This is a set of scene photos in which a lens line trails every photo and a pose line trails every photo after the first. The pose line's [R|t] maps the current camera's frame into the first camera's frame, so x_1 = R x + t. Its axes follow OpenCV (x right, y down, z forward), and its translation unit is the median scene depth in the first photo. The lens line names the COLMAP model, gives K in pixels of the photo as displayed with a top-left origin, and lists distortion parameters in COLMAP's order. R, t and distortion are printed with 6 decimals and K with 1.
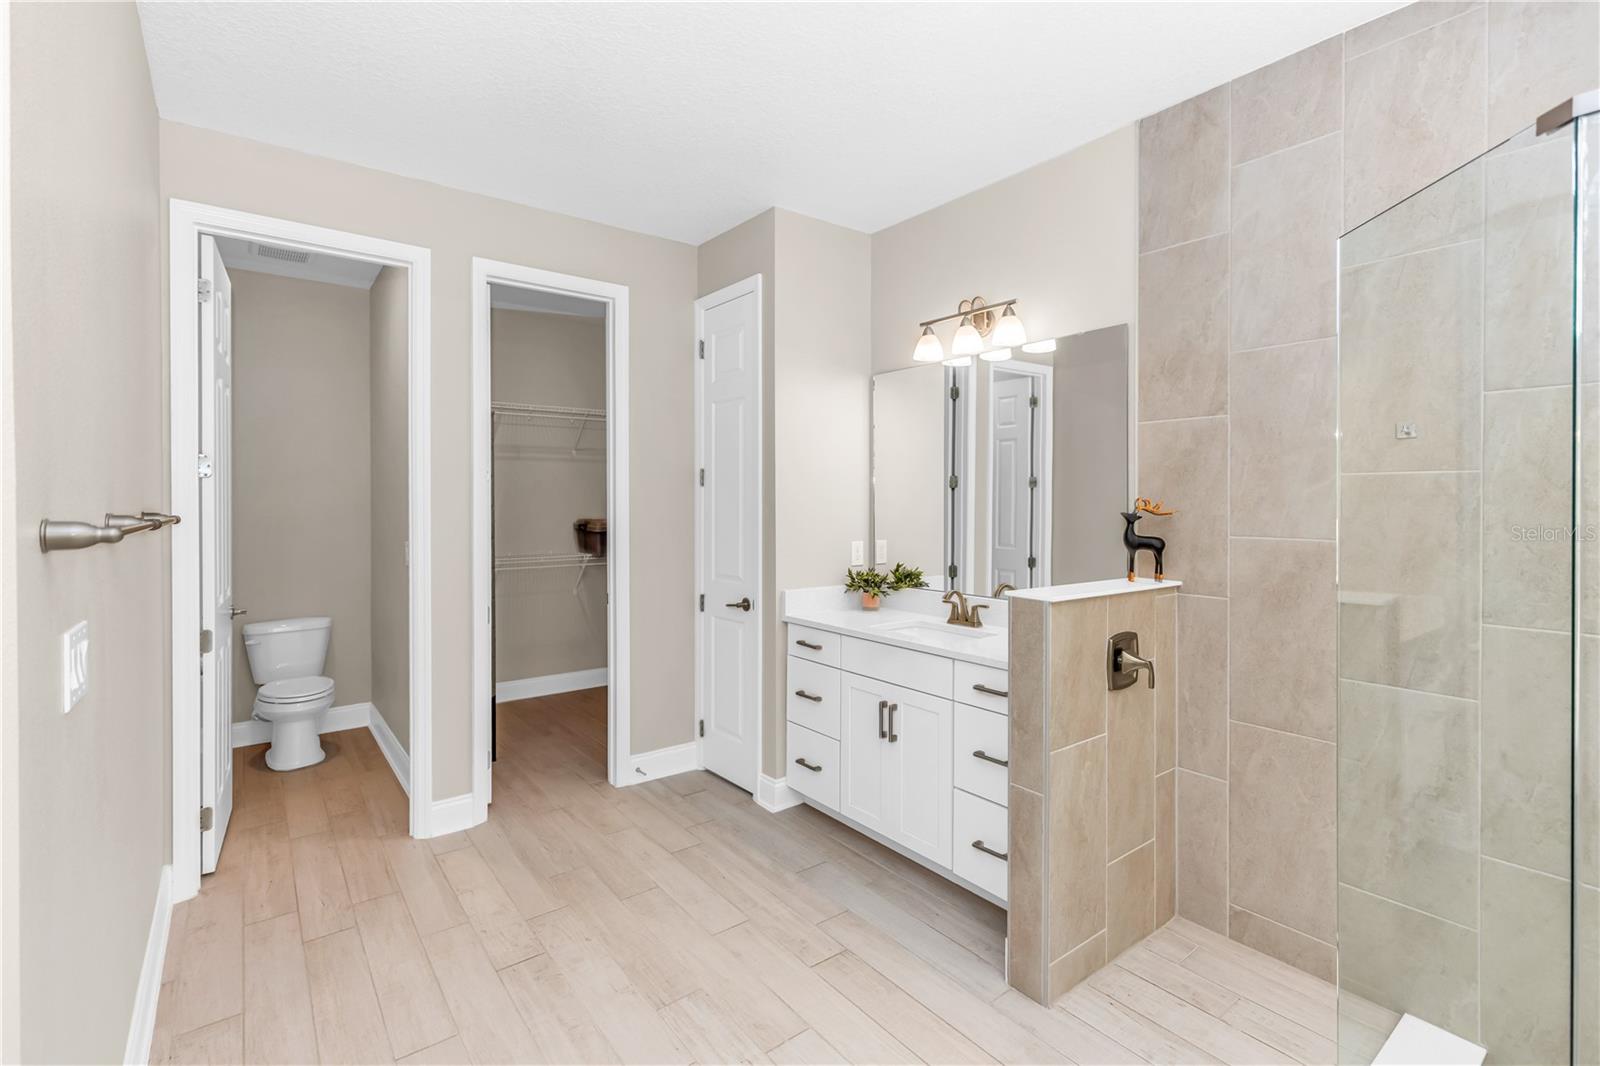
lens RADIAL K [[729.1, 0, 793.8], [0, 729.1, 497.7], [0, 0, 1]] dist [-0.000288, 0.000499]
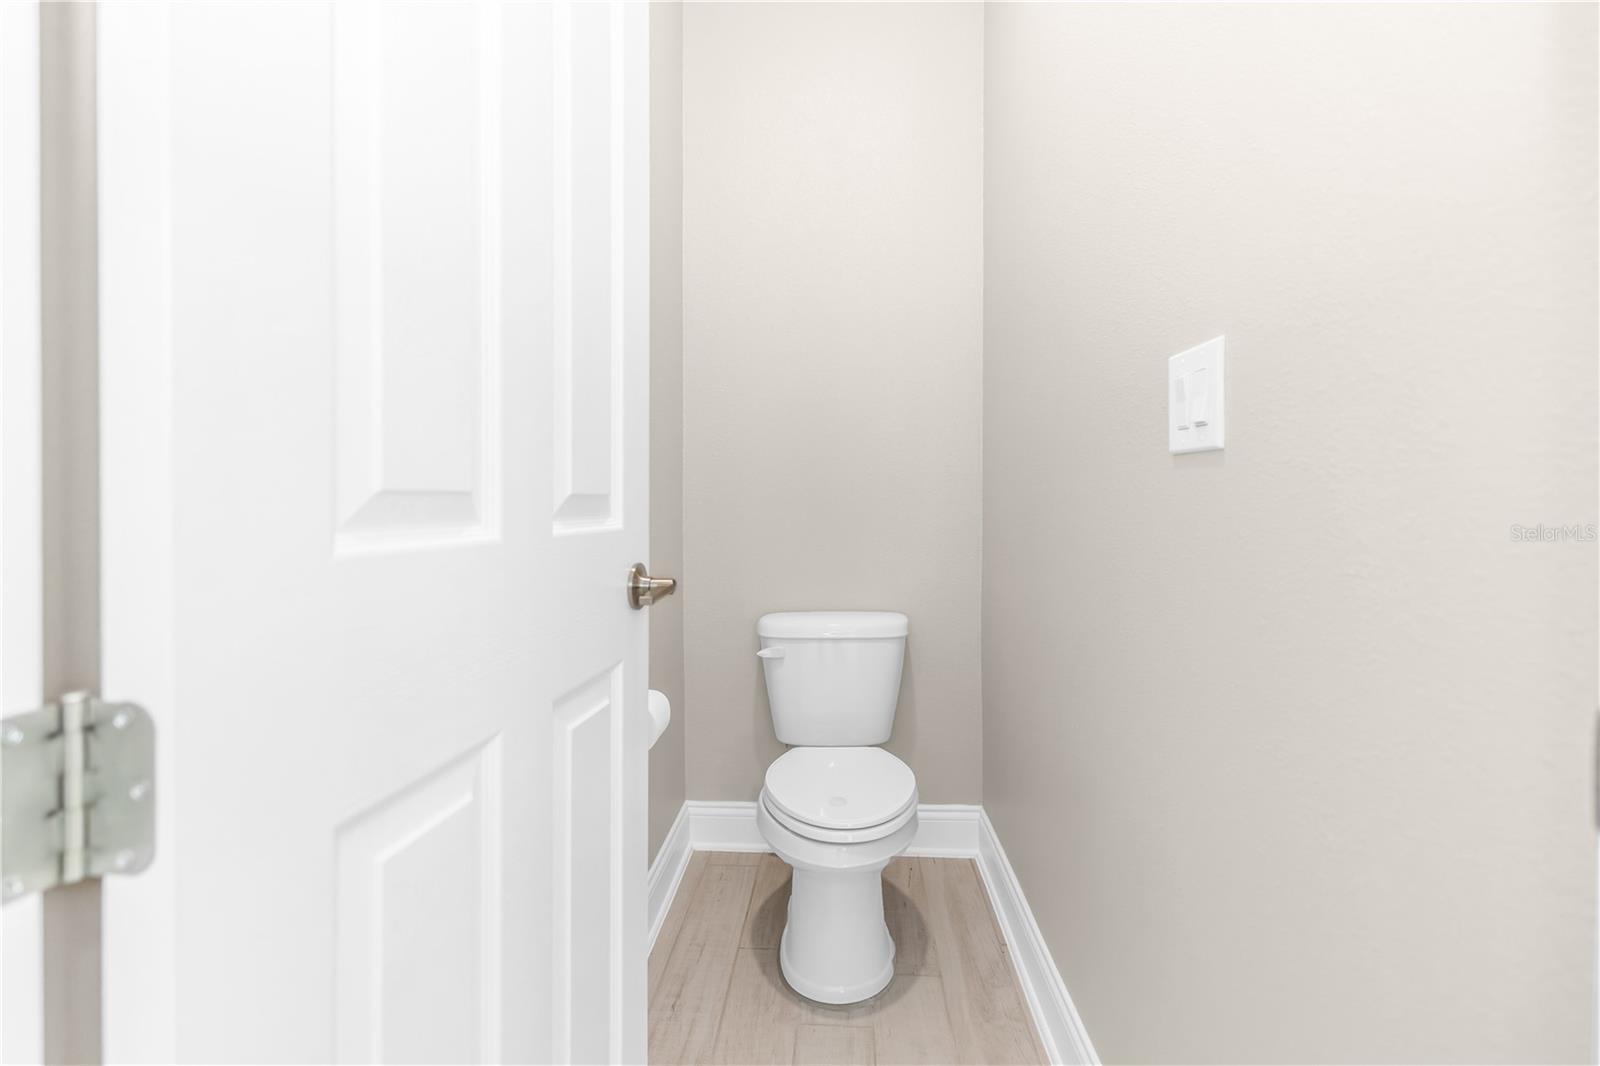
lens RADIAL K [[729.1, 0, 793.8], [0, 729.1, 497.7], [0, 0, 1]] dist [-0.000288, 0.000499]
pose [[0.756639, -0.000483, -0.653833, -0.381778], [-0.002540, 0.999990, -0.003678, 0.088502], [0.653828, 0.004444, 0.756630, 0.594001]]
